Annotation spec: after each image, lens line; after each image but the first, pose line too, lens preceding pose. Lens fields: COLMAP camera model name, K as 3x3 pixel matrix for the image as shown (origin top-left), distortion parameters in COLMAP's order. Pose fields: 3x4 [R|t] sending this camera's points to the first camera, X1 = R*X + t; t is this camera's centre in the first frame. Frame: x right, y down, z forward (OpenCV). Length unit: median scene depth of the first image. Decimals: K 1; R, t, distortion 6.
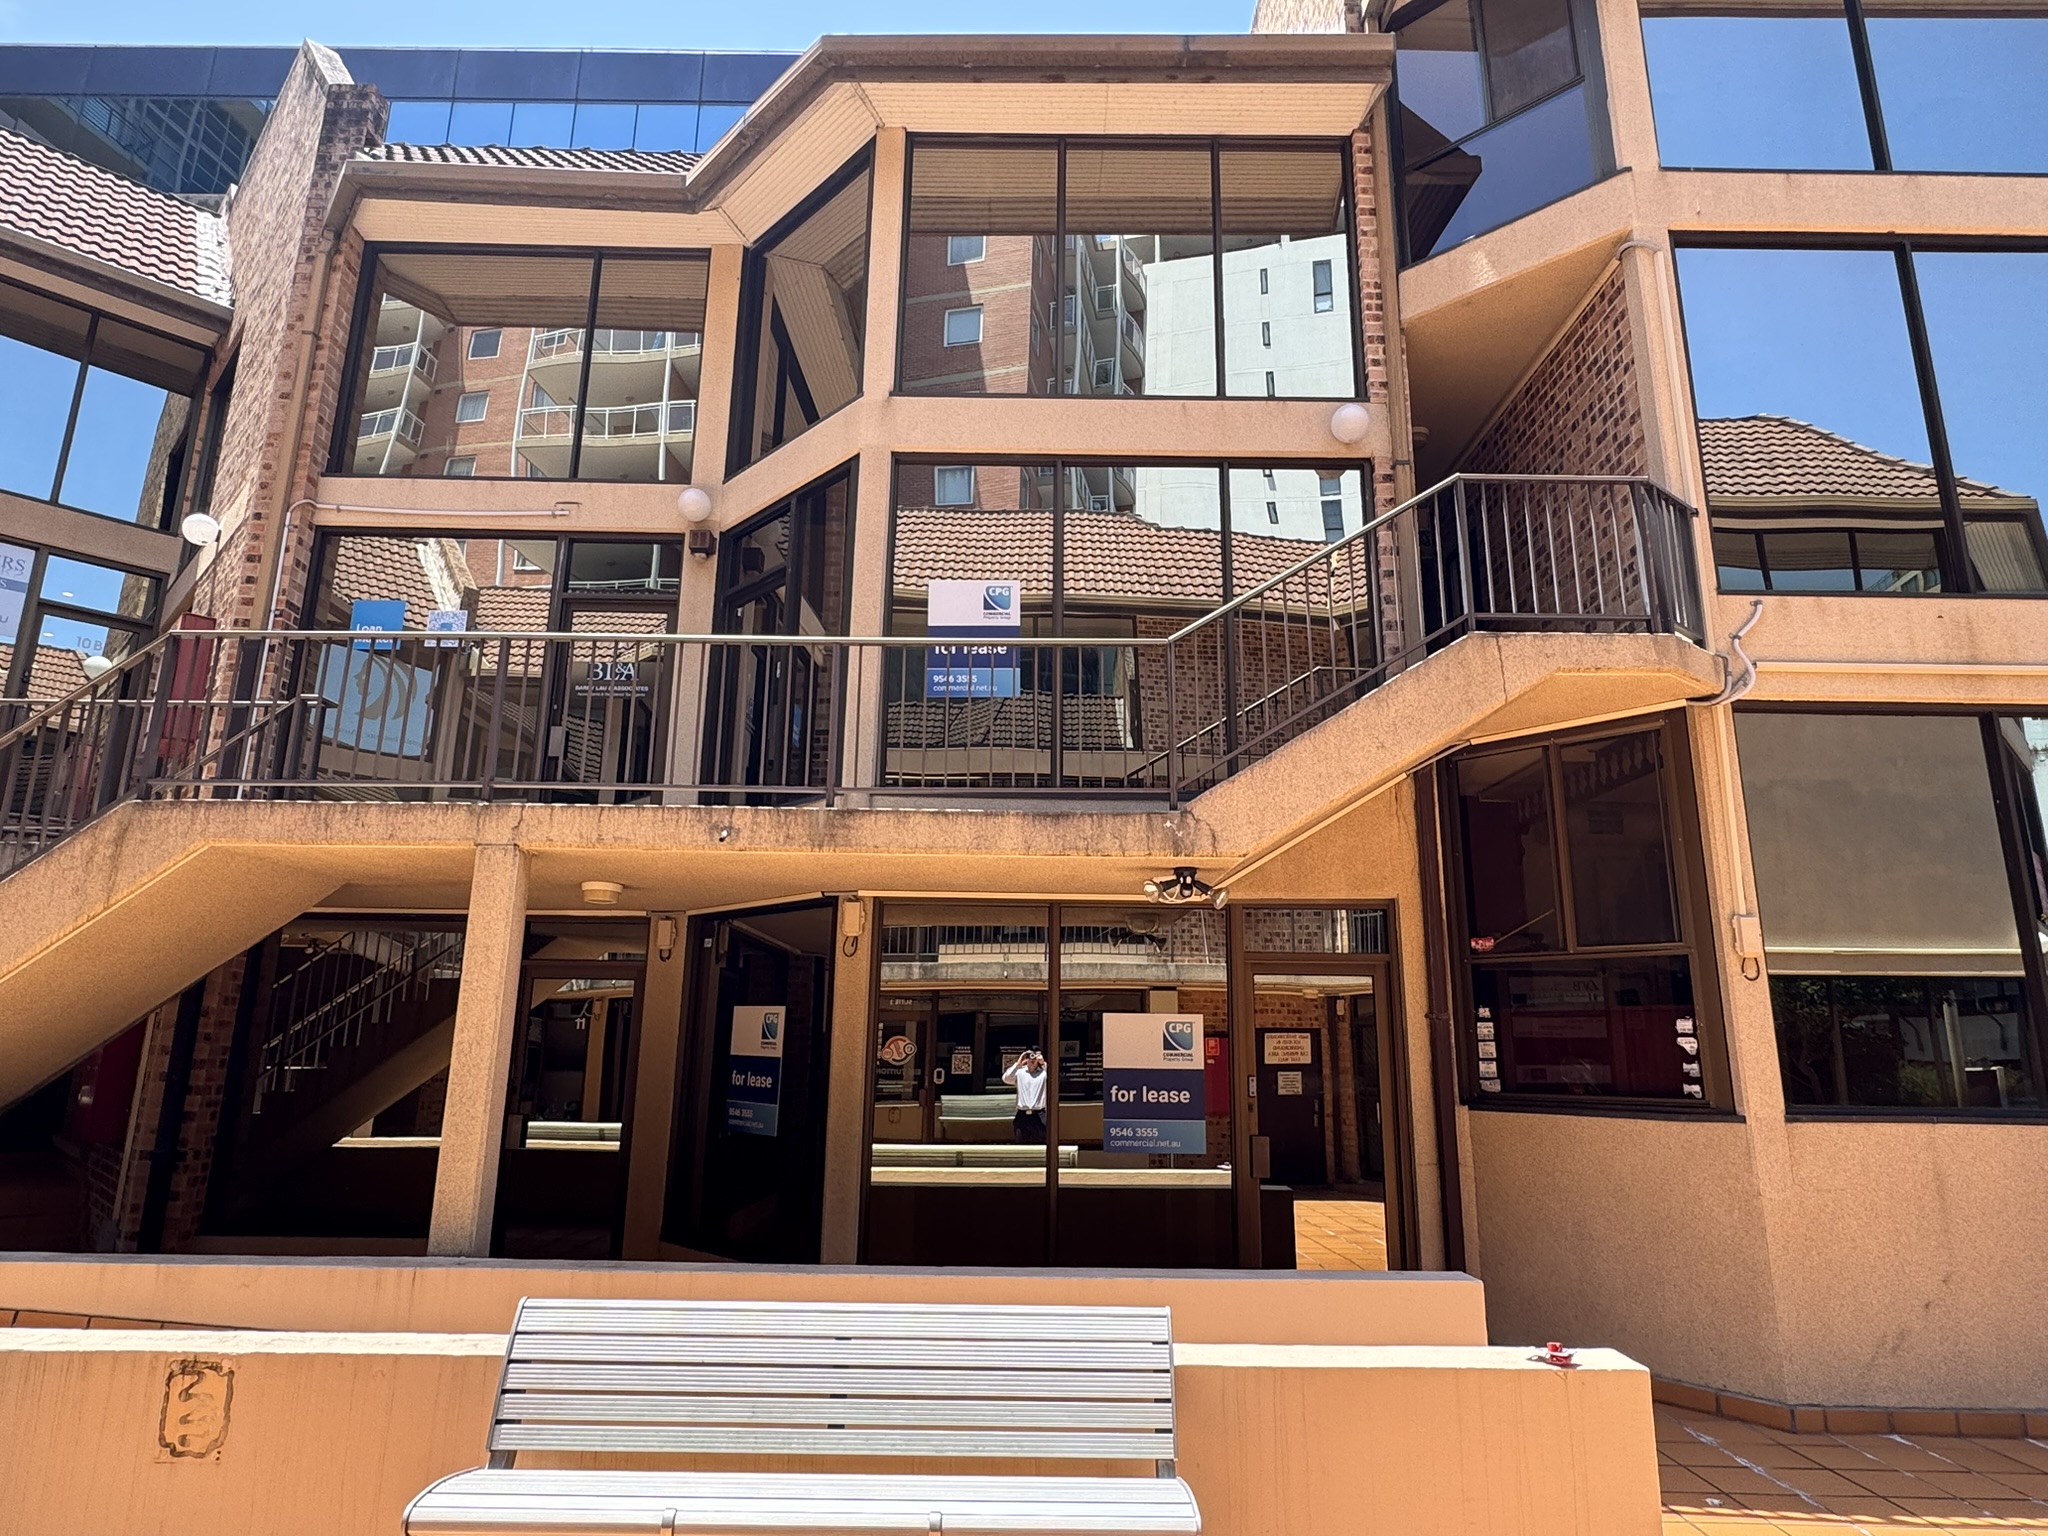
lens RADIAL K [[1164.1, 0, 1024.0], [0, 1164.1, 768.0], [0, 0, 1]] dist [0.000646, -0.001481]
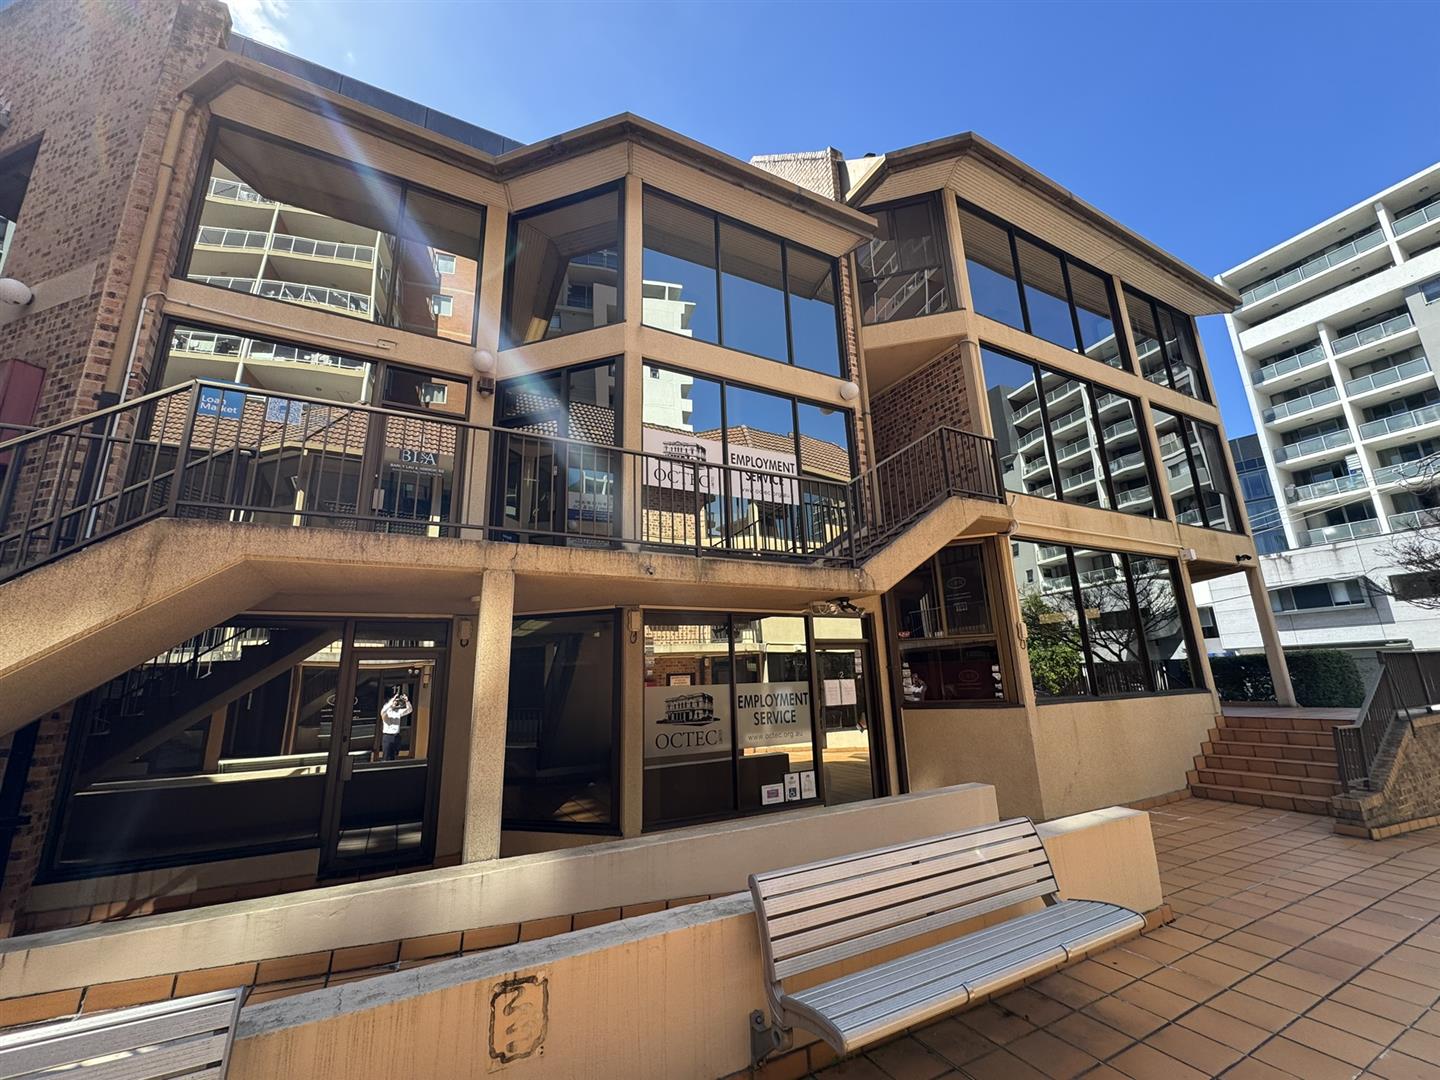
lens RADIAL K [[573.5, 0, 720.0], [0, 573.5, 540.0], [0, 0, 1]] dist [-0.002083, 0.000075]
pose [[0.883917, 0.071674, 0.462119, -0.447389], [-0.067512, 0.997391, -0.025560, 0.023180], [-0.462746, -0.008606, 0.886449, 0.193795]]
